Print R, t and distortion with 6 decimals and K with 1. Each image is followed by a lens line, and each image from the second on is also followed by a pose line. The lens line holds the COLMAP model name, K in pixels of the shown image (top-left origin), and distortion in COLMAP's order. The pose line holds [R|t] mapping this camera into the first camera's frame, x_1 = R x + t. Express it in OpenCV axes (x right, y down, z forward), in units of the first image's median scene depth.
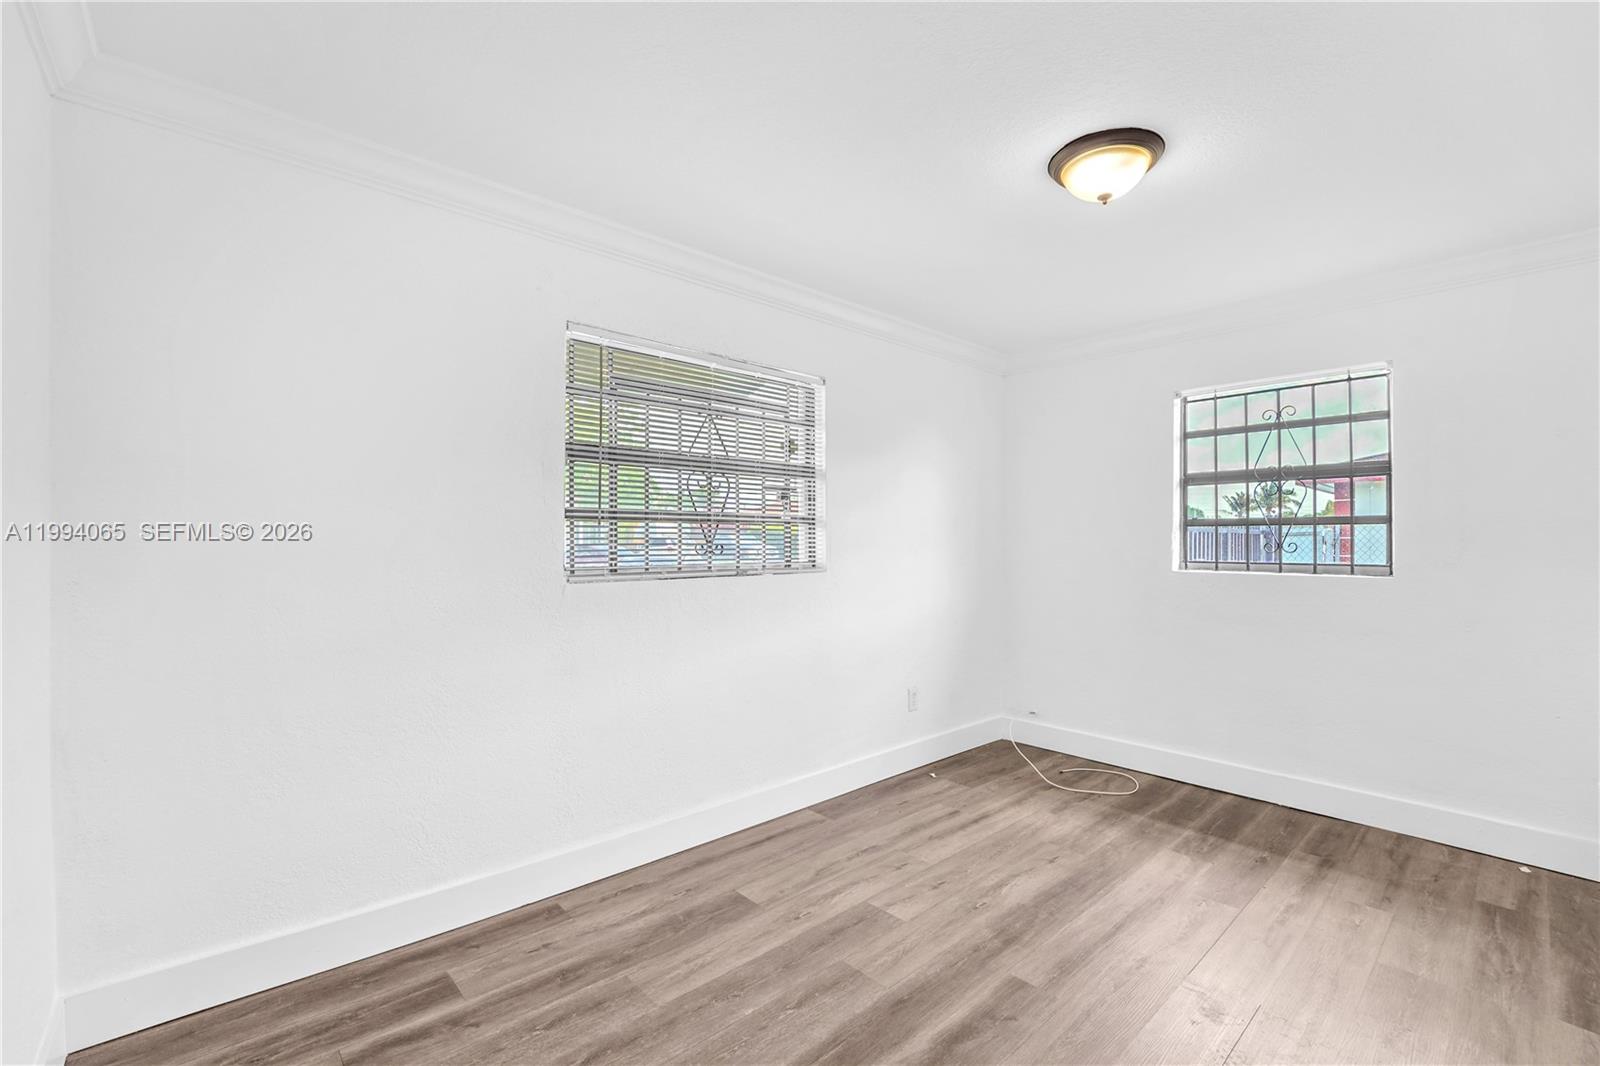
lens RADIAL K [[686.7, 0, 800.0], [0, 686.7, 533.0], [0, 0, 1]] dist [0.001639, 0.000639]
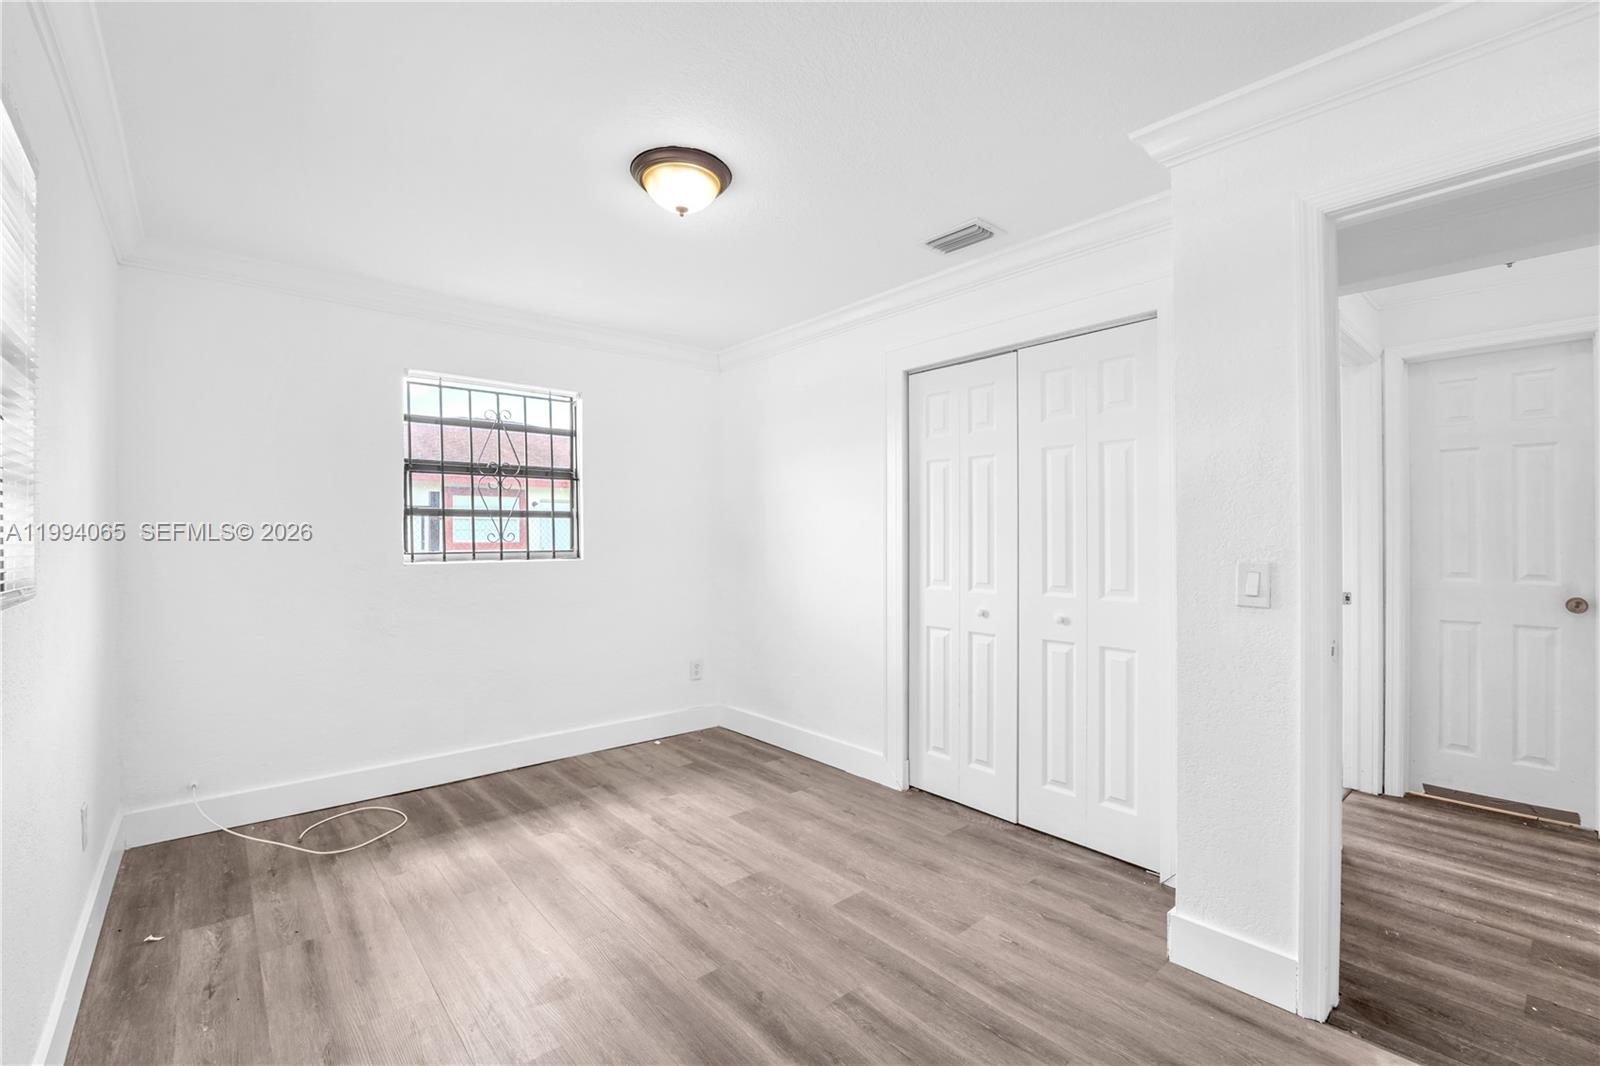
lens RADIAL K [[677.9, 0, 817.3], [0, 677.9, 535.0], [0, 0, 1]] dist [-0.010248, -0.000246]
pose [[0.054813, -0.007365, 0.998469, -0.374315], [-0.009020, 0.999928, 0.007871, 0.004542], [-0.998456, -0.009438, 0.054742, 0.468293]]
